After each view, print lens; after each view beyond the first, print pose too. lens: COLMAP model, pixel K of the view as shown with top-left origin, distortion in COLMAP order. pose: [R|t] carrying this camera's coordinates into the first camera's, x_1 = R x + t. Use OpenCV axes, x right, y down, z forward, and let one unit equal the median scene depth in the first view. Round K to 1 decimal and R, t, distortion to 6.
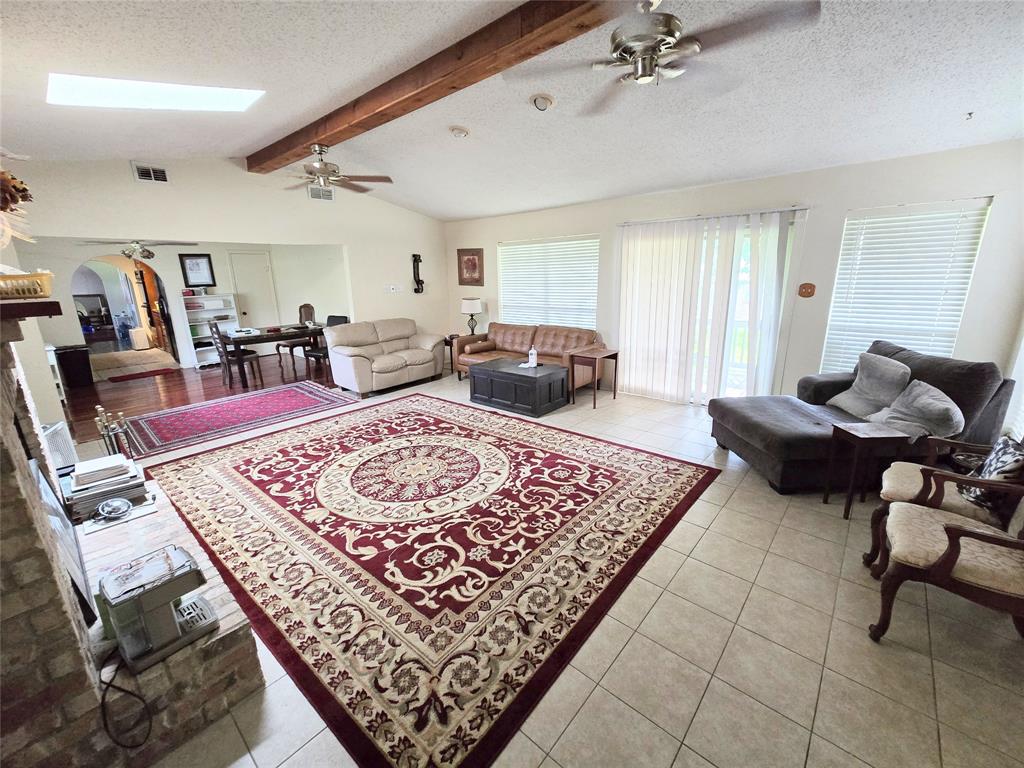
lens RADIAL K [[421.3, 0, 510.5], [0, 421.3, 380.7], [0, 0, 1]] dist [-0.001589, 0.000195]
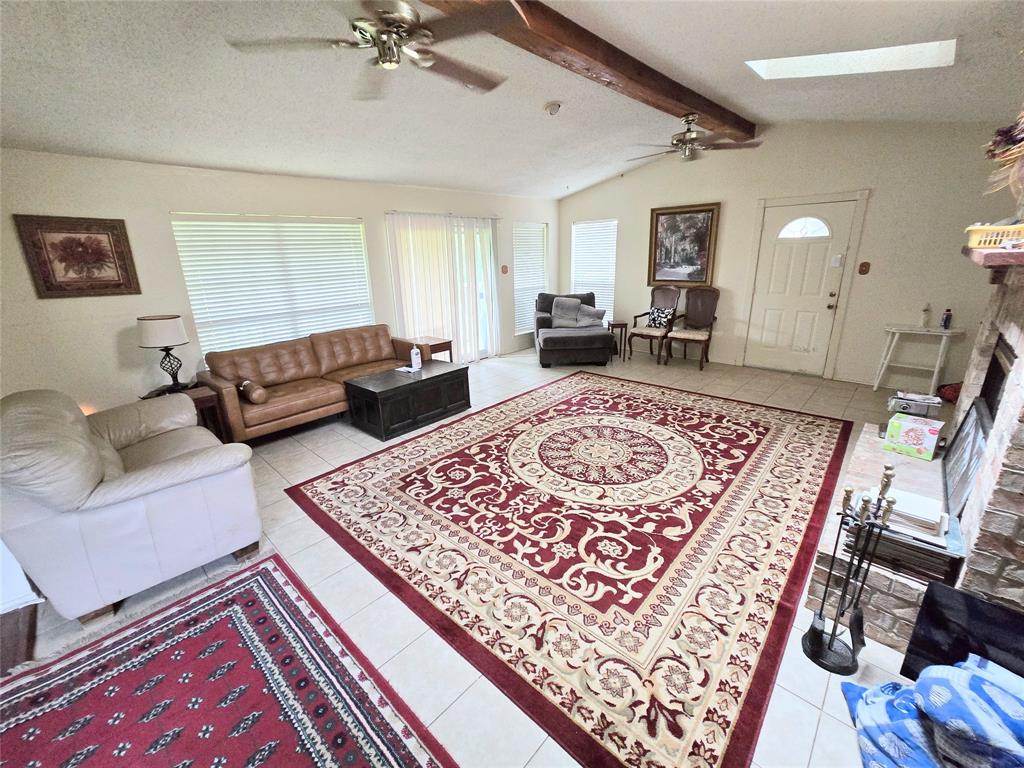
lens RADIAL K [[421.3, 0, 513.9], [0, 421.3, 379.3], [0, 0, 1]] dist [-0.001589, 0.000195]
pose [[0.034992, -0.266129, 0.963302, -1.019262], [0.282276, 0.927277, 0.245923, -0.220283], [-0.958695, 0.263312, 0.107570, 0.940247]]
